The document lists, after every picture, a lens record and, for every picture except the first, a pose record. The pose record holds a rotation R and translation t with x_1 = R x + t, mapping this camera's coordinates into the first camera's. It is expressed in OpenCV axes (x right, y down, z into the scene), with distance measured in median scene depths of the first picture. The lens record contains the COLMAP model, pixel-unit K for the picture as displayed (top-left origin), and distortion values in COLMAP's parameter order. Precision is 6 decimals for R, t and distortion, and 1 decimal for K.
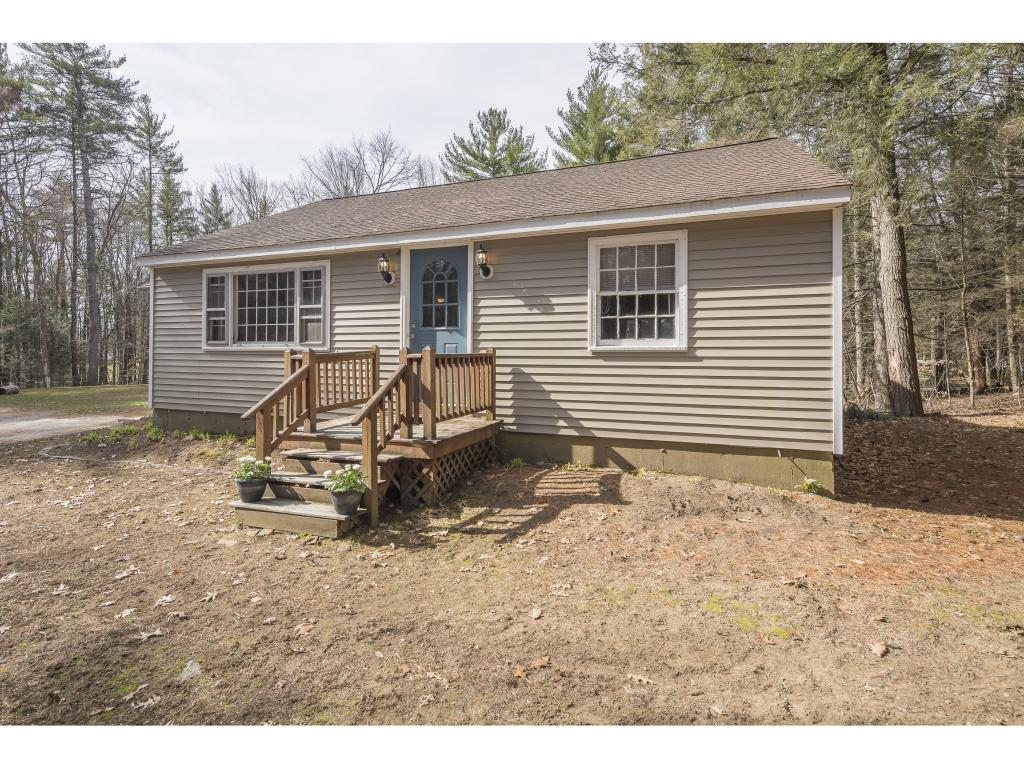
lens RADIAL K [[501.2, 0, 503.2], [0, 501.2, 343.0], [0, 0, 1]] dist [0.002168, -0.001110]
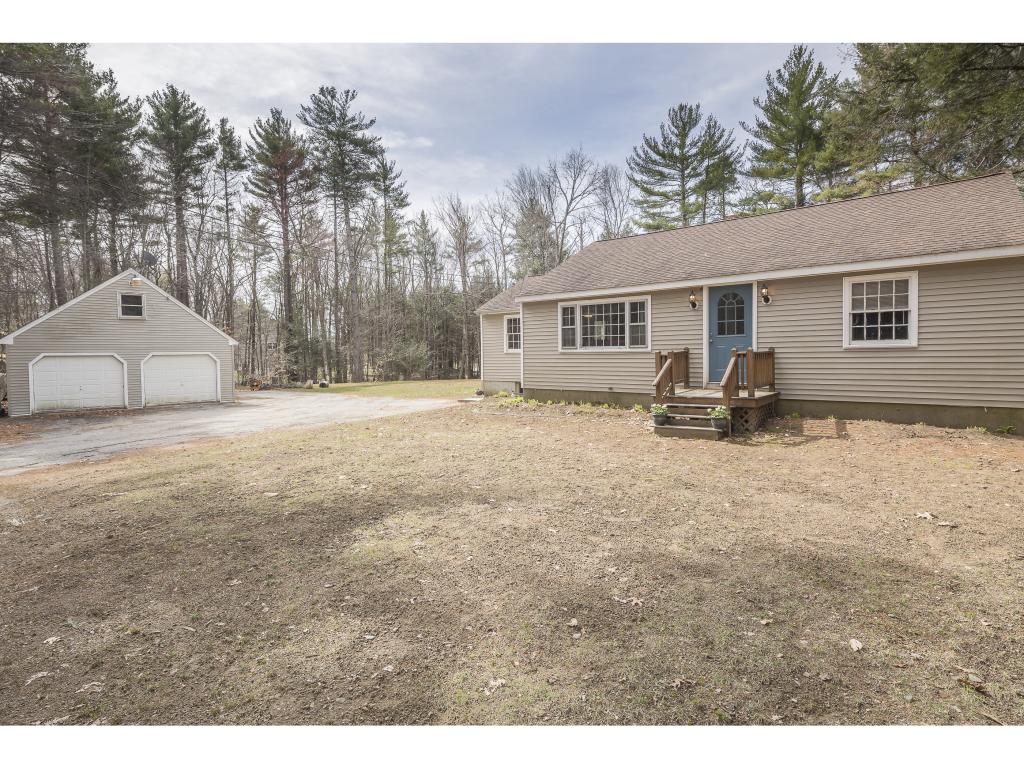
lens RADIAL K [[511.7, 0, 508.2], [0, 511.7, 366.4], [0, 0, 1]] dist [-0.003001, -0.001368]
pose [[0.950139, -0.009166, -0.311691, -0.270317], [0.023233, 0.998871, 0.041447, -0.014712], [0.310959, -0.046622, 0.949279, -0.705730]]
